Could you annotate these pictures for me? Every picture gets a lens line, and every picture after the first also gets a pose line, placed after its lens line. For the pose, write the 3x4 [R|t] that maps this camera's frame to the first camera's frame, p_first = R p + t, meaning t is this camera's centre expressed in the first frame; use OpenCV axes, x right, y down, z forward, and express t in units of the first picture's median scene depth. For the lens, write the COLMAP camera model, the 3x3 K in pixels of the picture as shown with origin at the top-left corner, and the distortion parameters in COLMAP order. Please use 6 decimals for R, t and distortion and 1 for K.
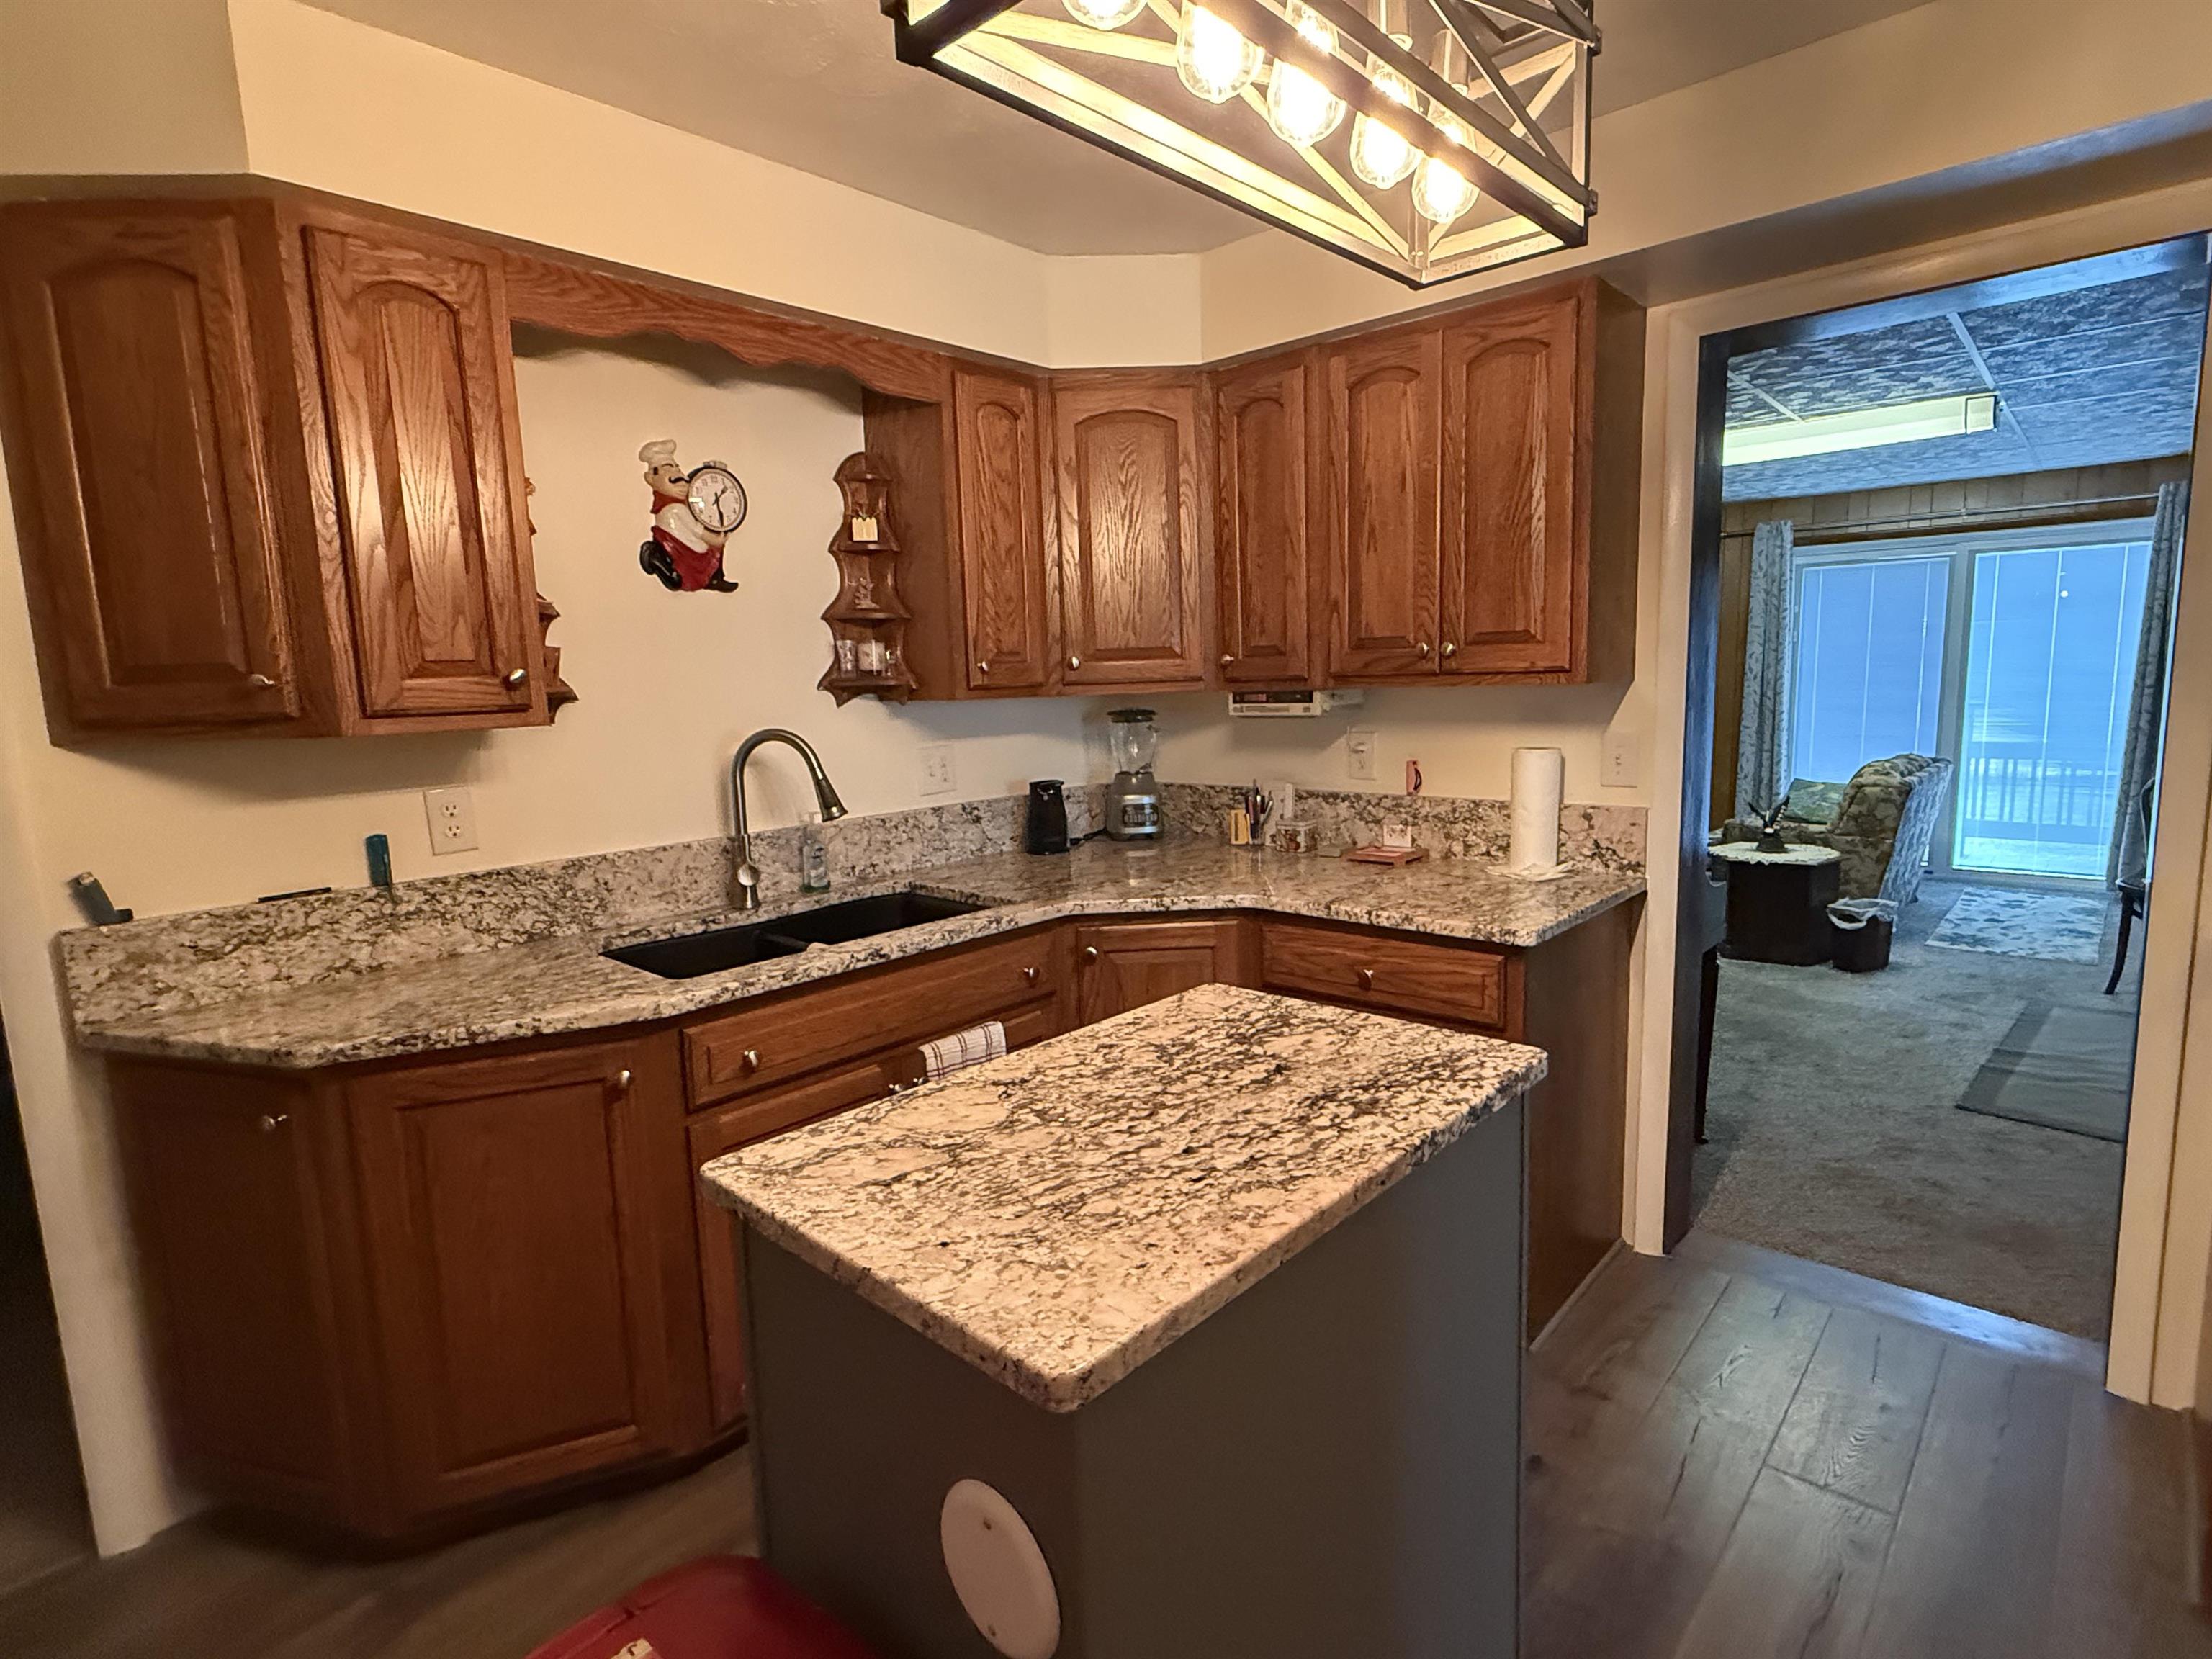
lens RADIAL K [[1127.9, 0, 1106.0], [0, 1127.9, 829.5], [0, 0, 1]] dist [0.000295, 0.000371]
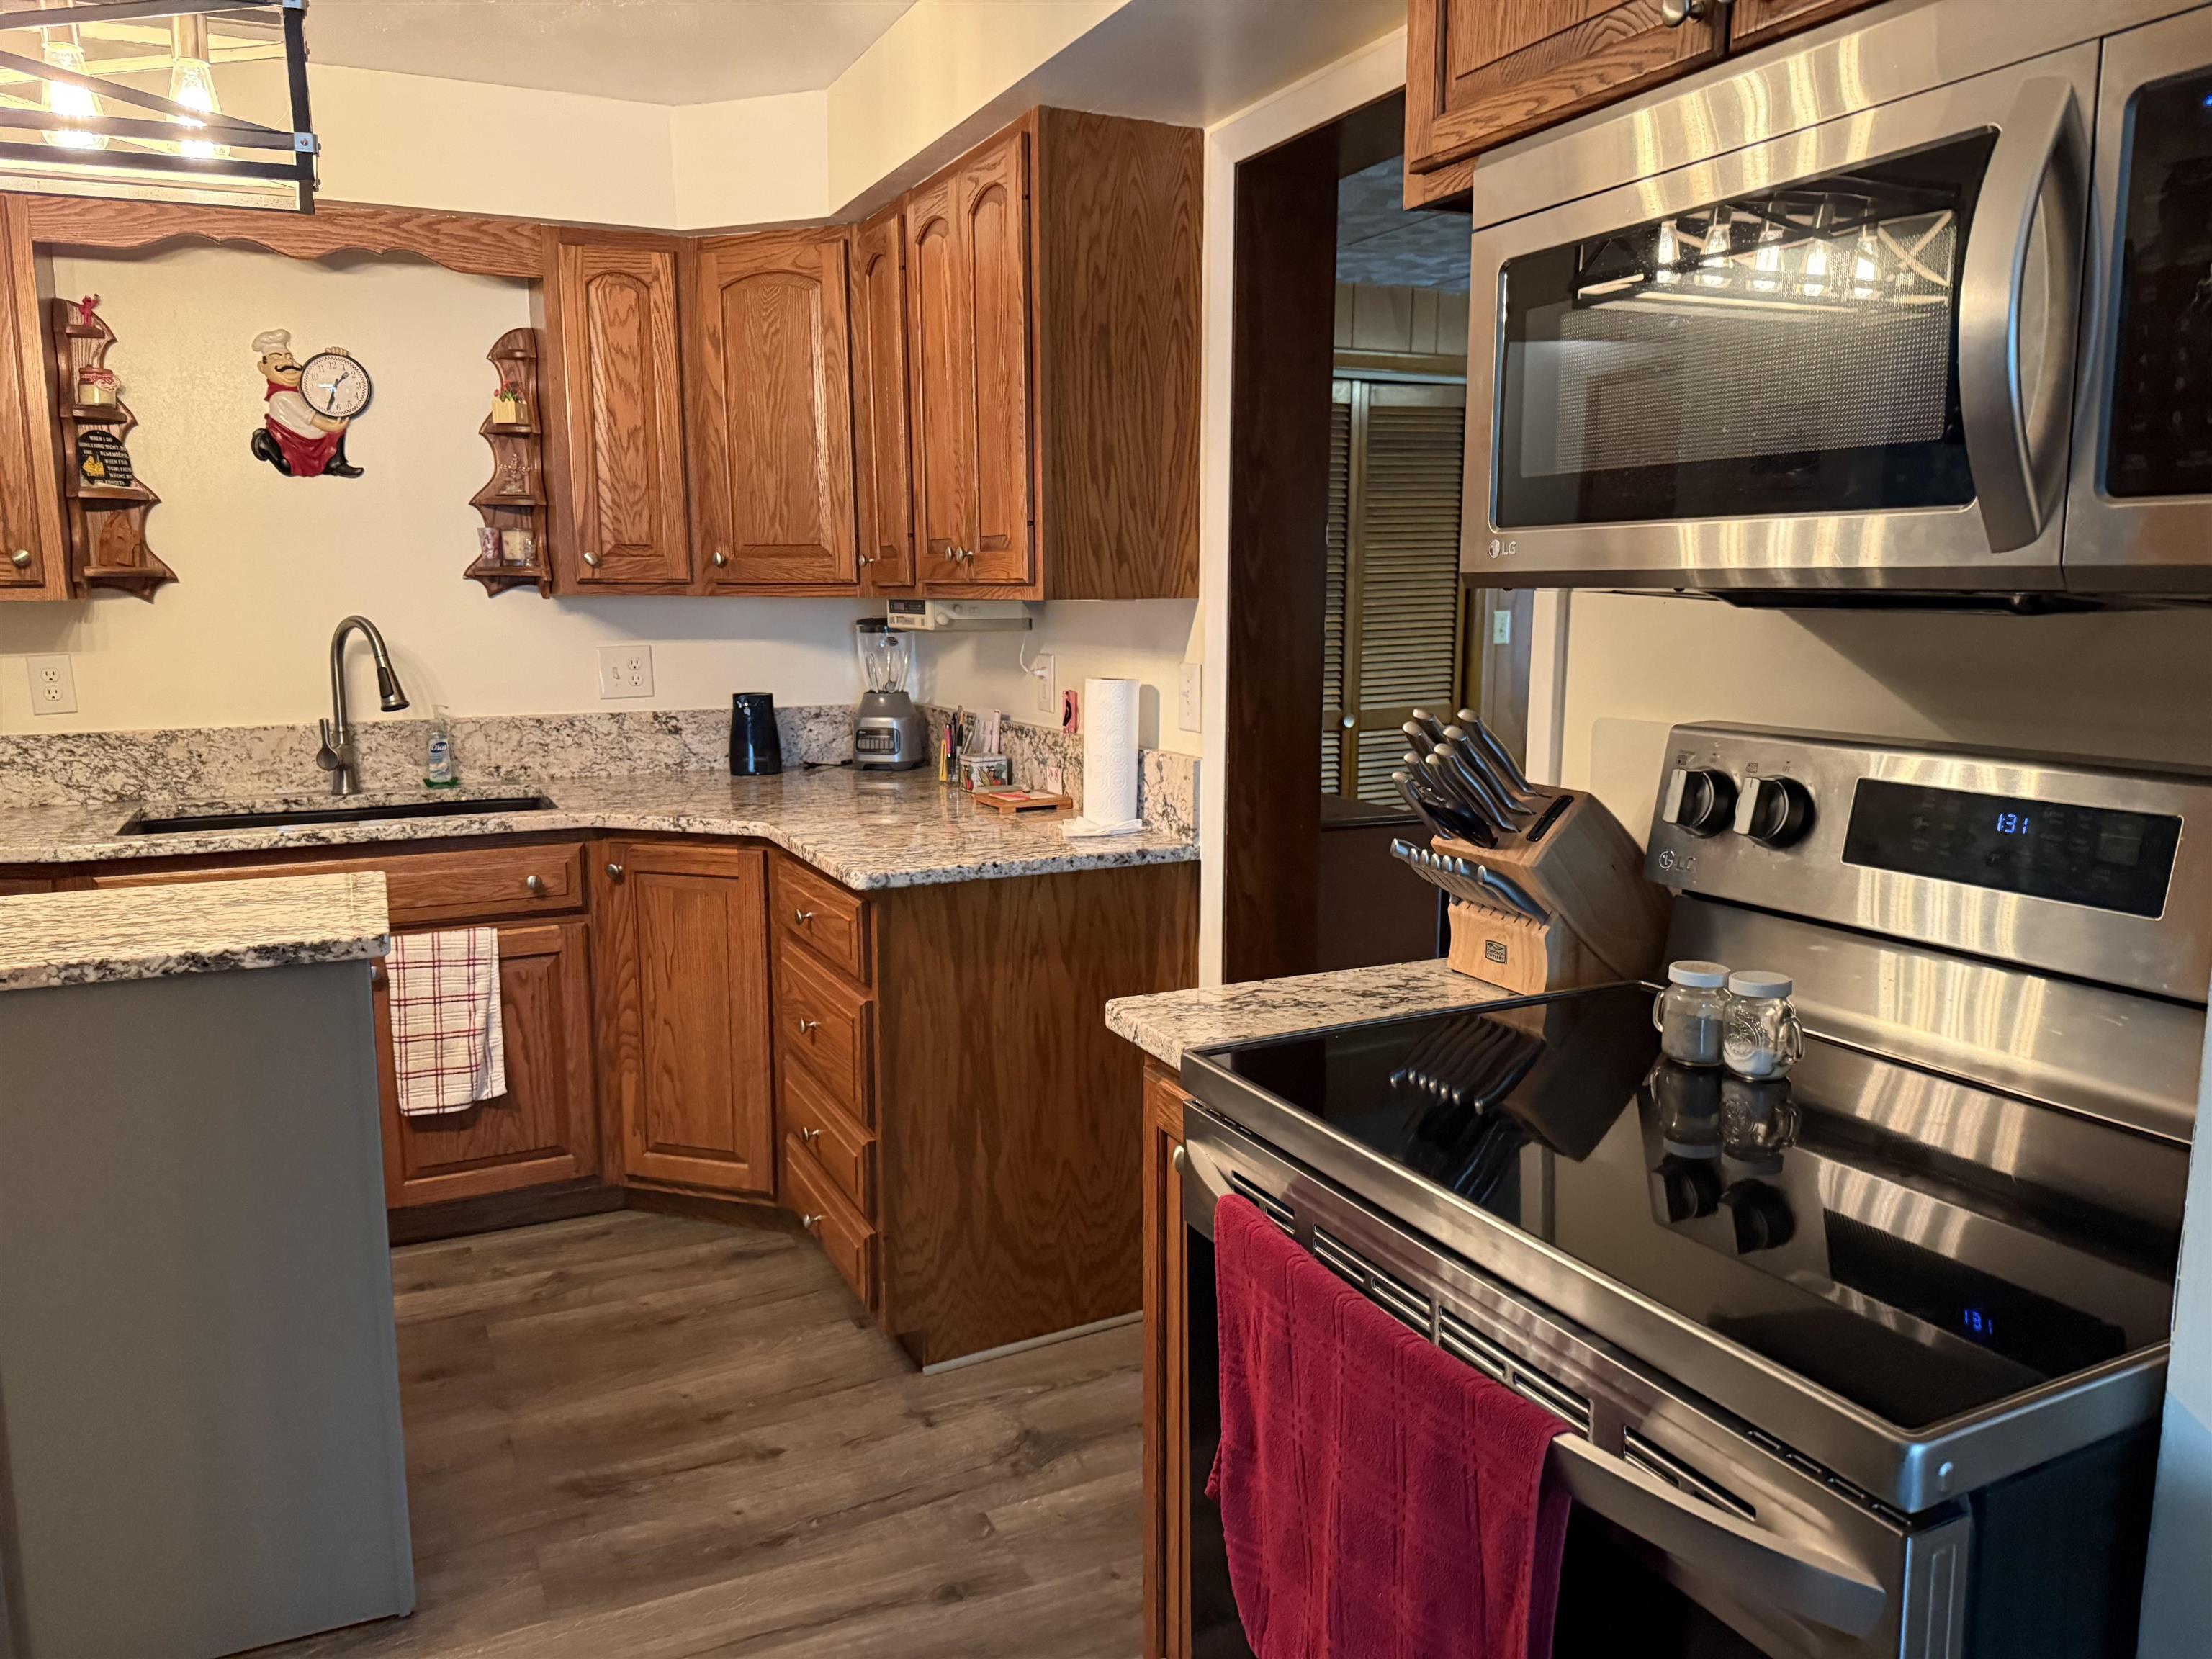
lens RADIAL K [[1577.2, 0, 1072.2], [0, 1577.2, 832.4], [0, 0, 1]] dist [0.008376, -0.037478]
pose [[0.930819, 0.088017, -0.354724, 0.799342], [-0.078813, 0.996073, 0.040344, -0.004327], [0.356881, -0.009596, 0.934100, -0.080419]]
